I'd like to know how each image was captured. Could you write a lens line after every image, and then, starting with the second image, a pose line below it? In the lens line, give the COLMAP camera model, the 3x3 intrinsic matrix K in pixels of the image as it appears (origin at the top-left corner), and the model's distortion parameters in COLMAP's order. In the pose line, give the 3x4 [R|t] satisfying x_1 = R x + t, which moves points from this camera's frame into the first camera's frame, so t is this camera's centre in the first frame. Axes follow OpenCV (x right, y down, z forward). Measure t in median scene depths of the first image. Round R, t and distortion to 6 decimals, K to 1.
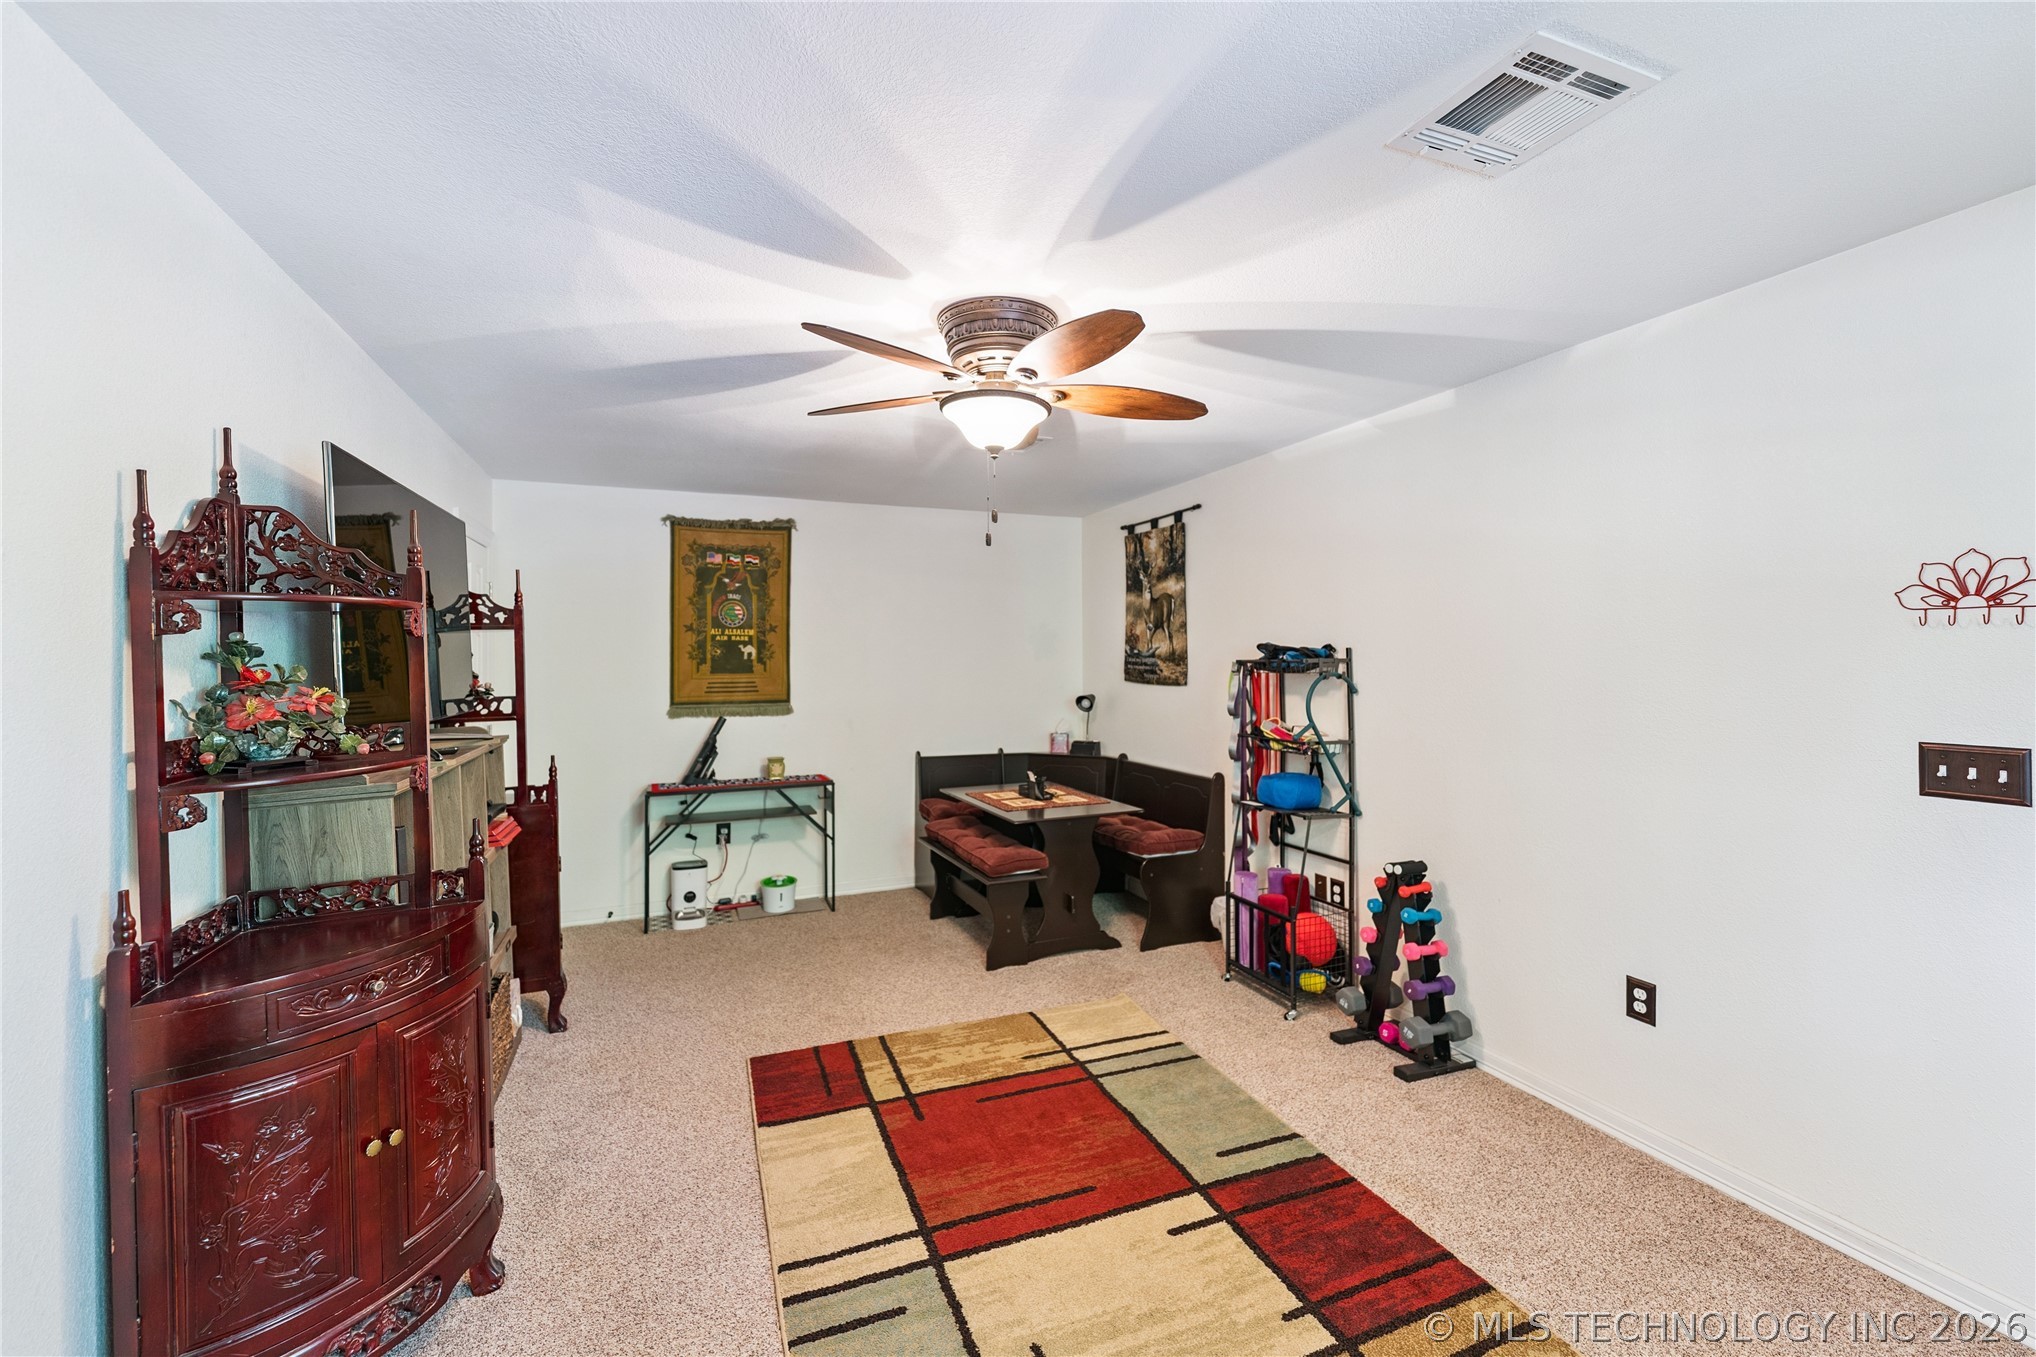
lens RADIAL K [[826.7, 0, 1011.8], [0, 826.7, 677.8], [0, 0, 1]] dist [0.001466, -0.001520]
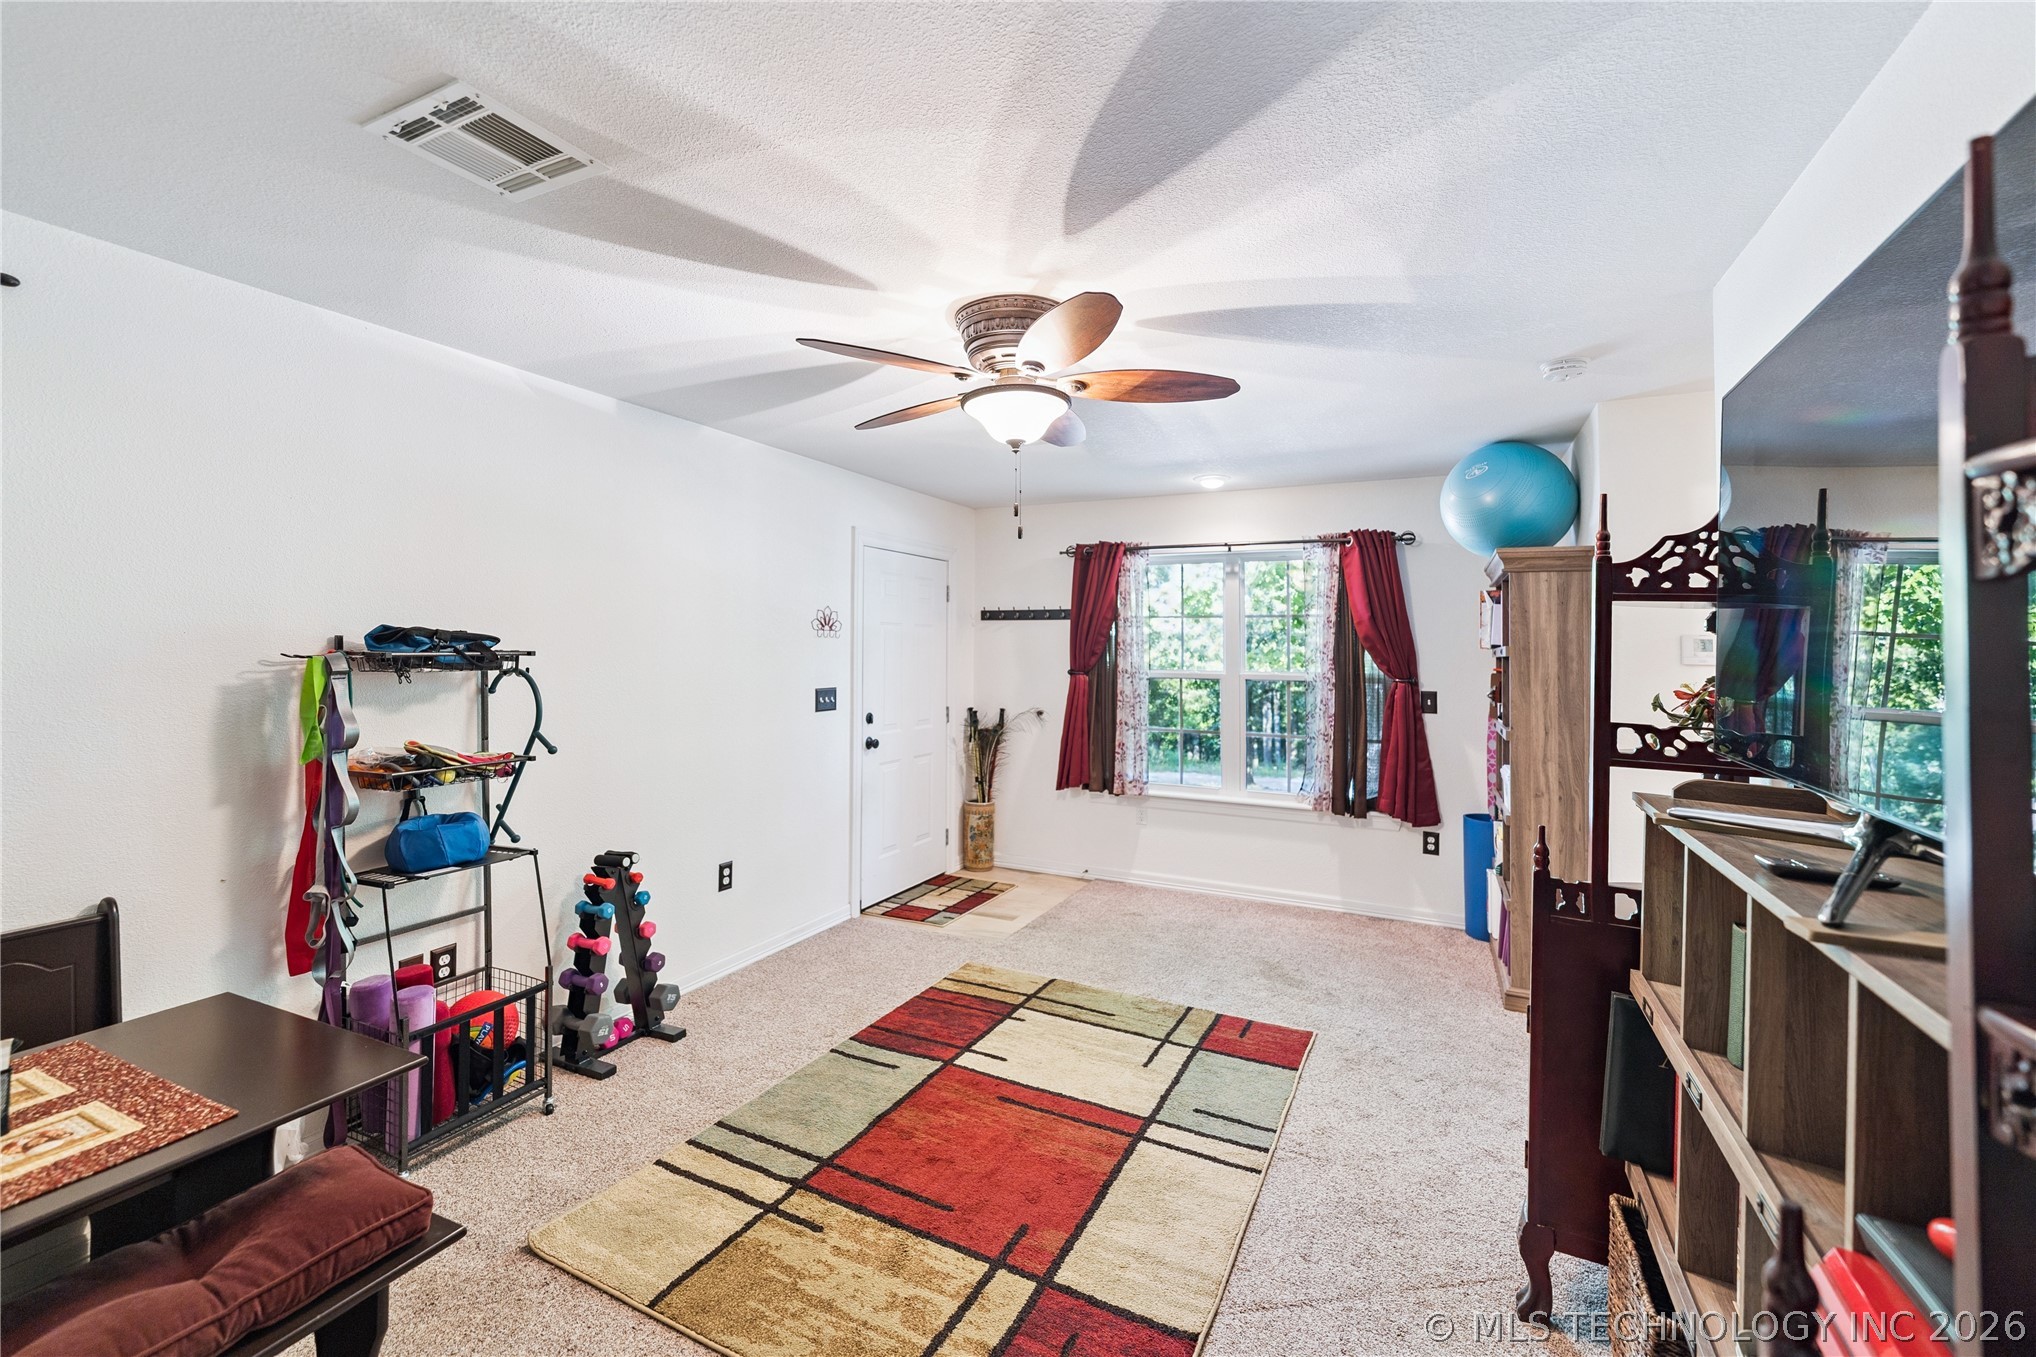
lens RADIAL K [[826.7, 0, 1027.1], [0, 826.7, 644.0], [0, 0, 1]] dist [0.001466, -0.001520]
pose [[-0.664007, 0.006908, 0.747694, -0.685874], [0.016456, 0.999850, 0.005376, -0.032106], [-0.747545, 0.015873, -0.664021, 1.464723]]
